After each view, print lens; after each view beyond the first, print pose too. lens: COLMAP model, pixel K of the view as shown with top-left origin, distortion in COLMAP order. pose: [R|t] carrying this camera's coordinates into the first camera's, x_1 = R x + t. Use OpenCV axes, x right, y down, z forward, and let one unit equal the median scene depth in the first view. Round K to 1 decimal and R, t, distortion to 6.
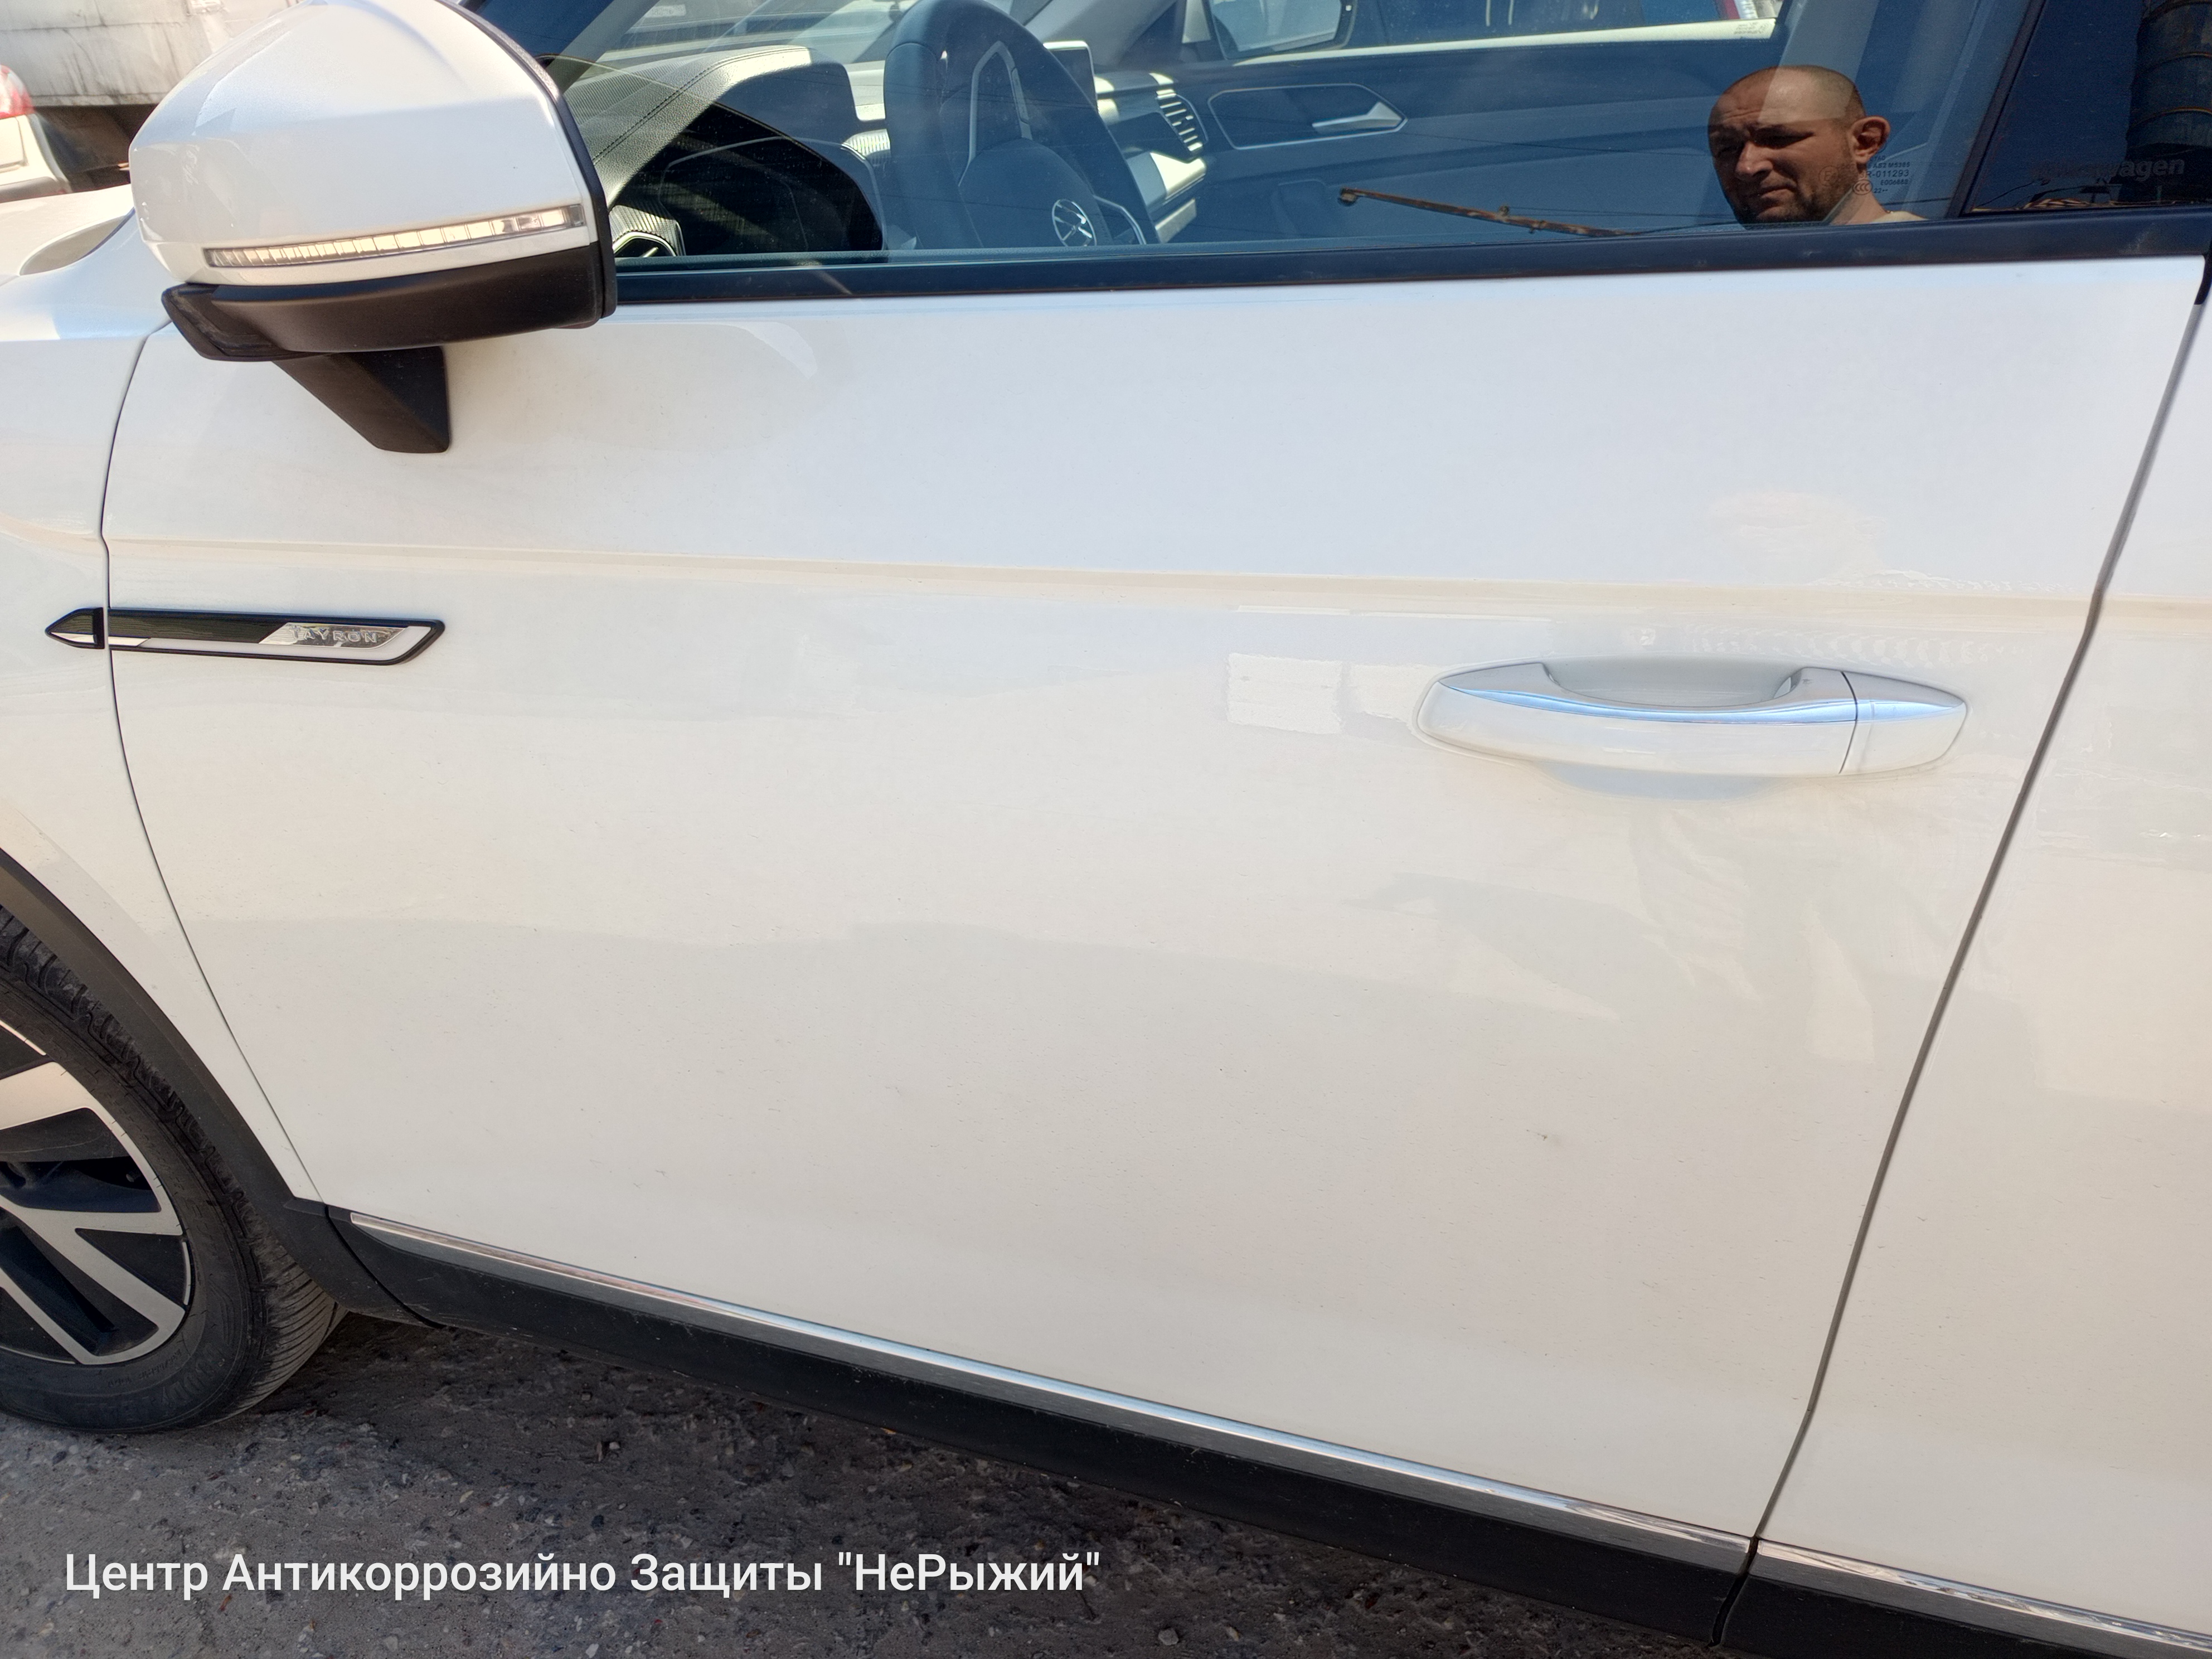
lens RADIAL K [[1570.6, 0, 1106.0], [0, 1570.6, 829.5], [0, 0, 1]] dist [0.002457, -0.000463]
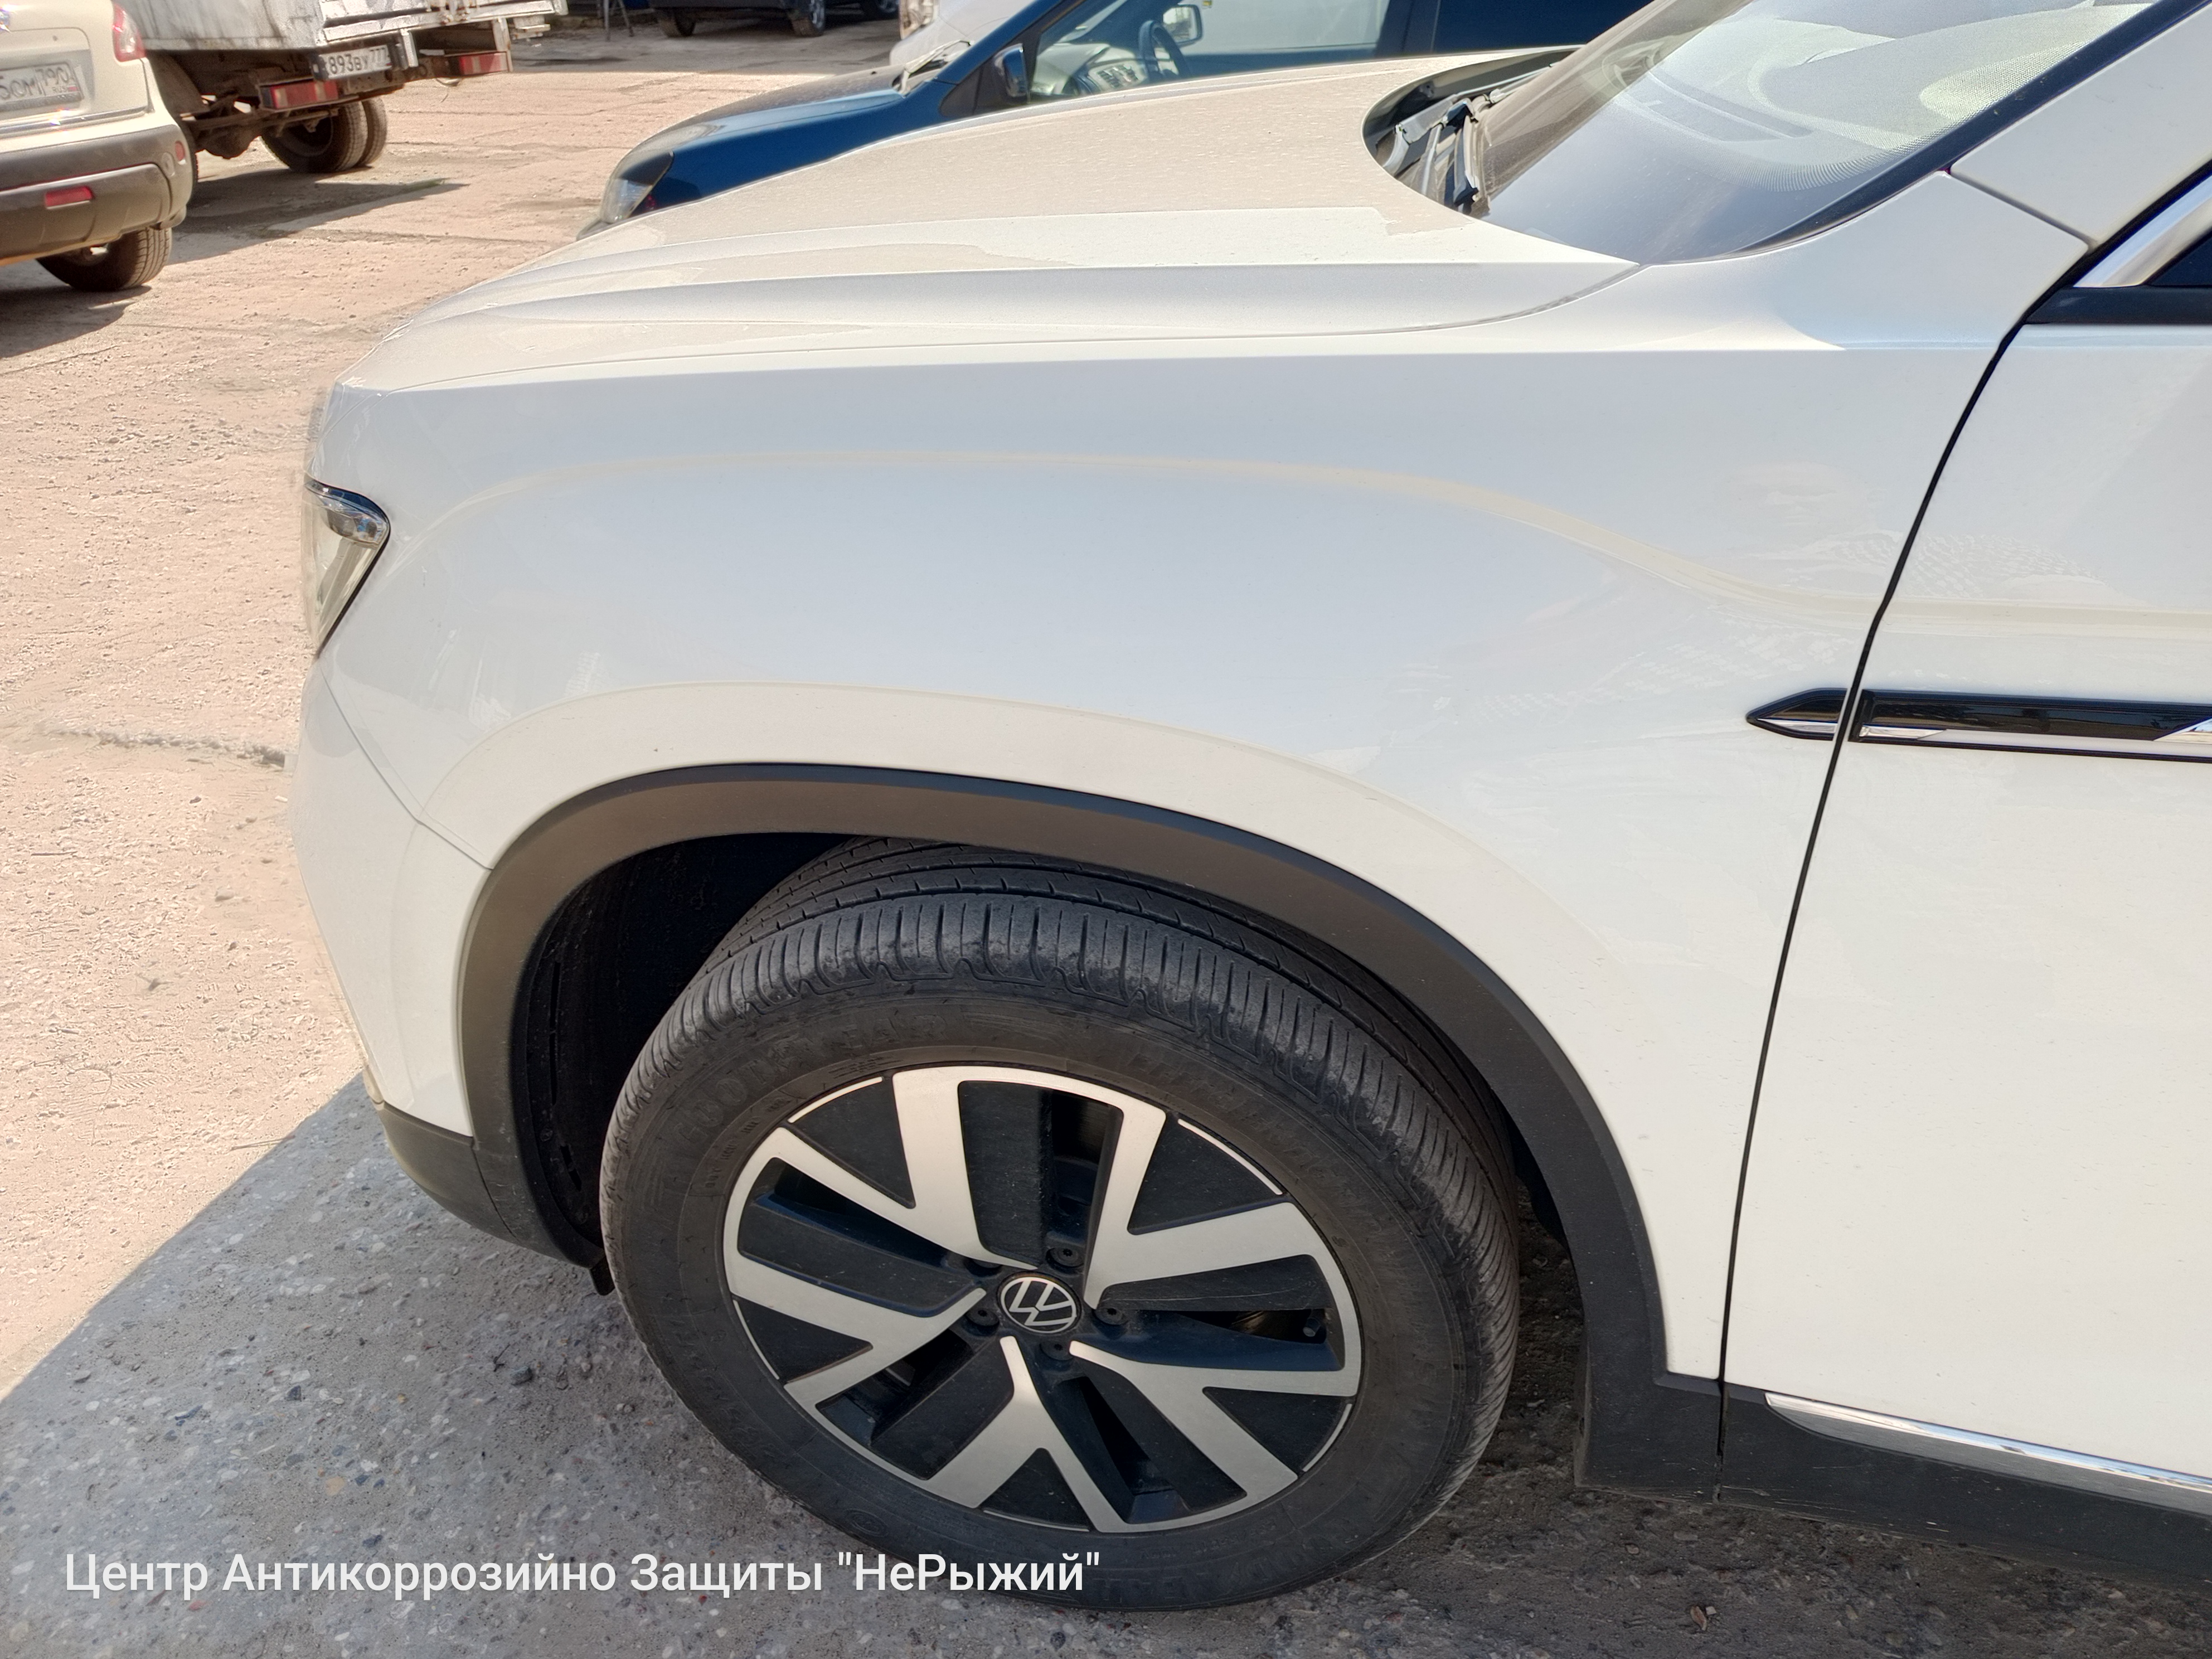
lens RADIAL K [[1573.2, 0, 1105.7], [0, 1573.2, 794.3], [0, 0, 1]] dist [0.000123, -0.002598]
pose [[0.998578, 0.000311, 0.053310, -0.700879], [-0.000176, 0.999997, -0.002542, -0.056799], [-0.053311, 0.002529, 0.998575, 0.152026]]
